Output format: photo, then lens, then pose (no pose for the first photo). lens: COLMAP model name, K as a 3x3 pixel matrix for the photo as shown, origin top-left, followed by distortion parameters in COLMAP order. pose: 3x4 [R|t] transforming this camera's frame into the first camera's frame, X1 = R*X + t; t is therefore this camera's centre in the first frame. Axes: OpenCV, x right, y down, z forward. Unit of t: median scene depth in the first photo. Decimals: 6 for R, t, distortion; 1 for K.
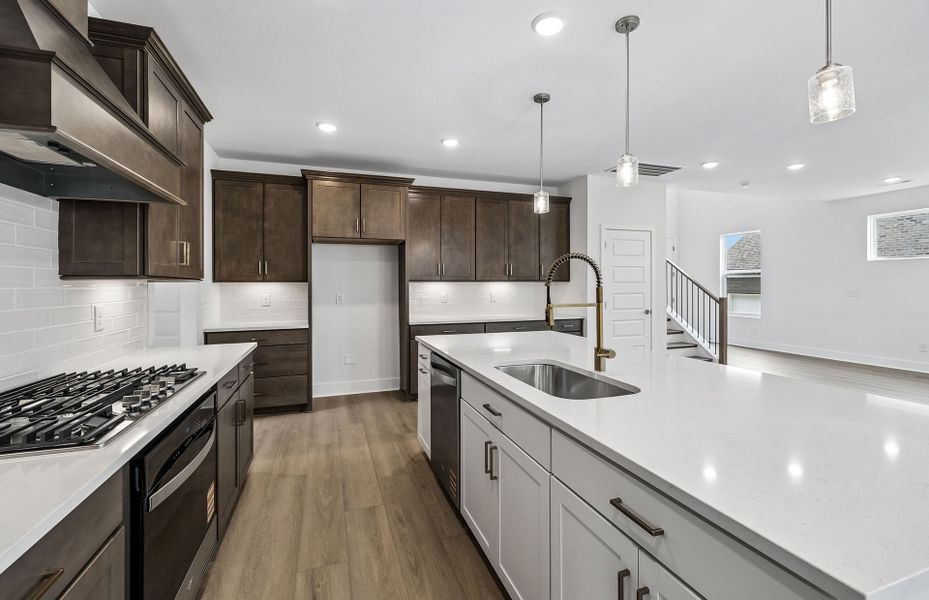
lens RADIAL K [[396.3, 0, 466.0], [0, 396.3, 285.0], [0, 0, 1]] dist [0.001827, -0.000141]
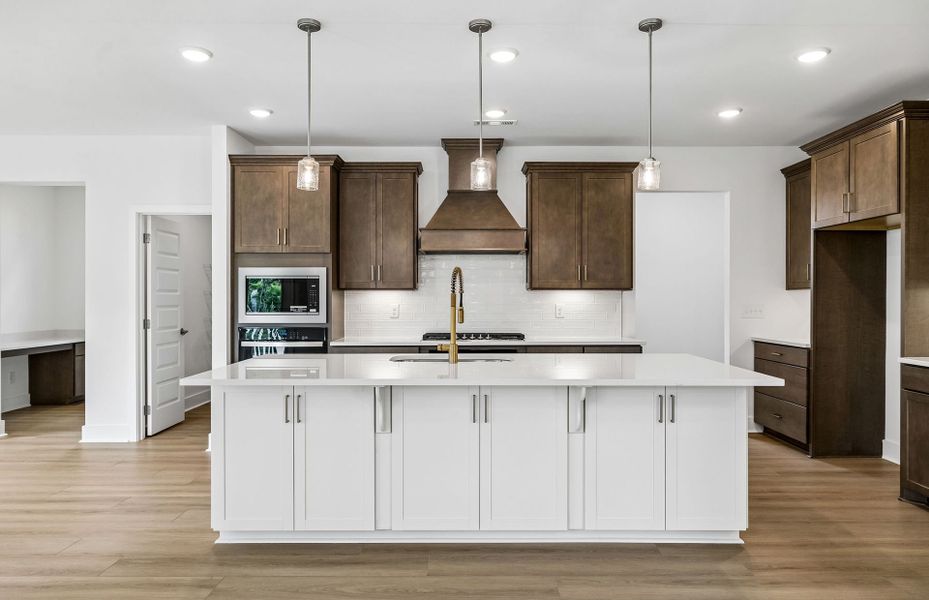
lens RADIAL K [[615.1, 0, 462.3], [0, 615.1, 295.2], [0, 0, 1]] dist [-0.004402, 0.006814]
pose [[-0.329583, 0.002160, -0.944124, 0.840837], [0.001371, 0.999997, 0.001809, 0.001846], [0.944126, -0.000698, -0.329585, 0.660322]]
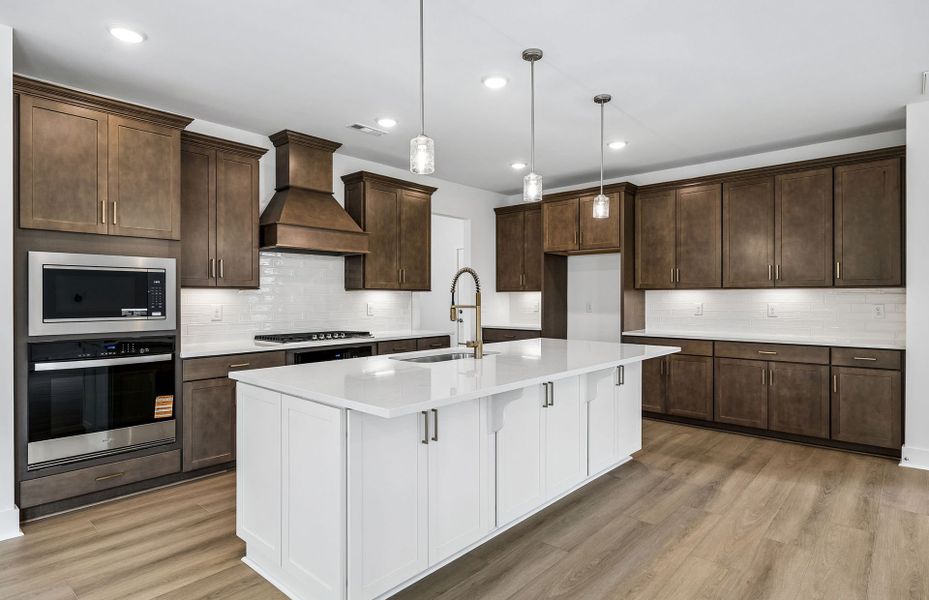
lens RADIAL K [[501.5, 0, 466.7], [0, 501.5, 297.8], [0, 0, 1]] dist [0.002200, -0.001464]
pose [[0.485934, 0.004327, -0.873985, 0.696465], [-0.001279, 0.999990, 0.004239, 0.005197], [0.873995, -0.000942, 0.485934, 0.074110]]
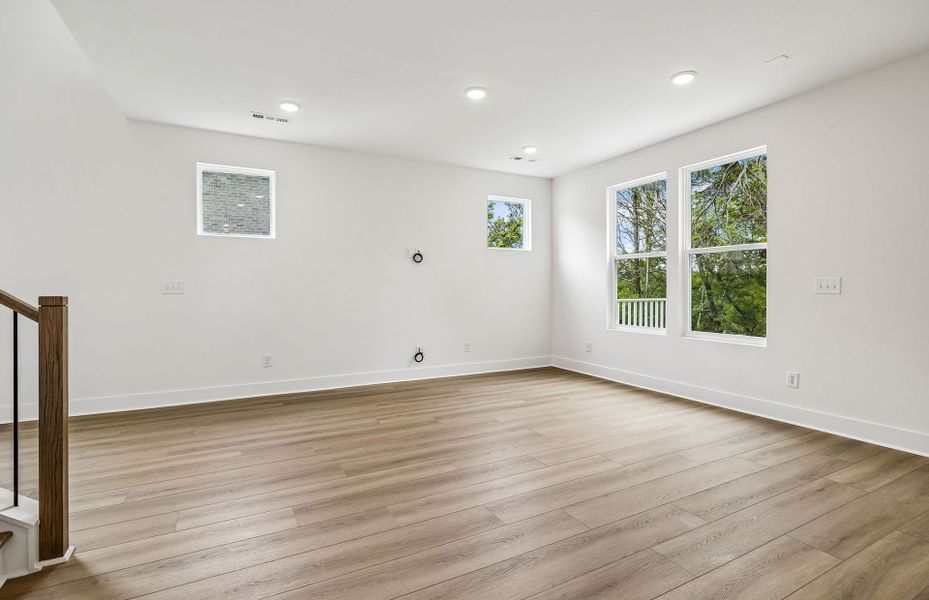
lens RADIAL K [[447.1, 0, 467.0], [0, 447.1, 291.3], [0, 0, 1]] dist [0.014554, 0.000066]
pose [[-0.144158, -0.004081, 0.989546, 0.365158], [0.003038, 0.999985, 0.004566, 0.034509], [-0.989550, 0.003664, -0.144144, 0.955858]]
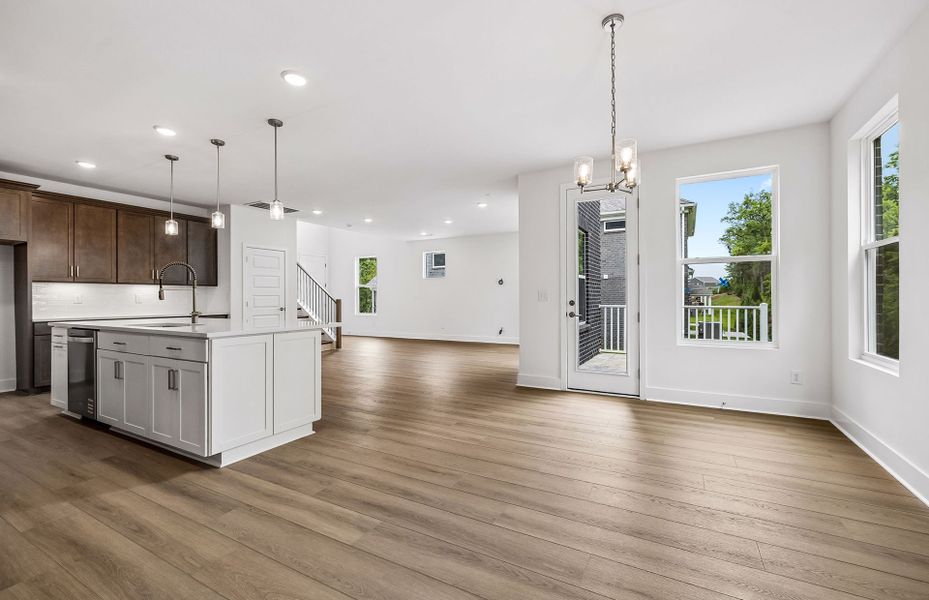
lens RADIAL K [[391.5, 0, 463.0], [0, 391.5, 299.4], [0, 0, 1]] dist [-0.001294, 0.000138]
pose [[0.745174, -0.002894, 0.666864, 0.016049], [0.002495, 0.999996, 0.001552, 0.039309], [-0.666866, 0.000507, 0.745178, -0.524563]]
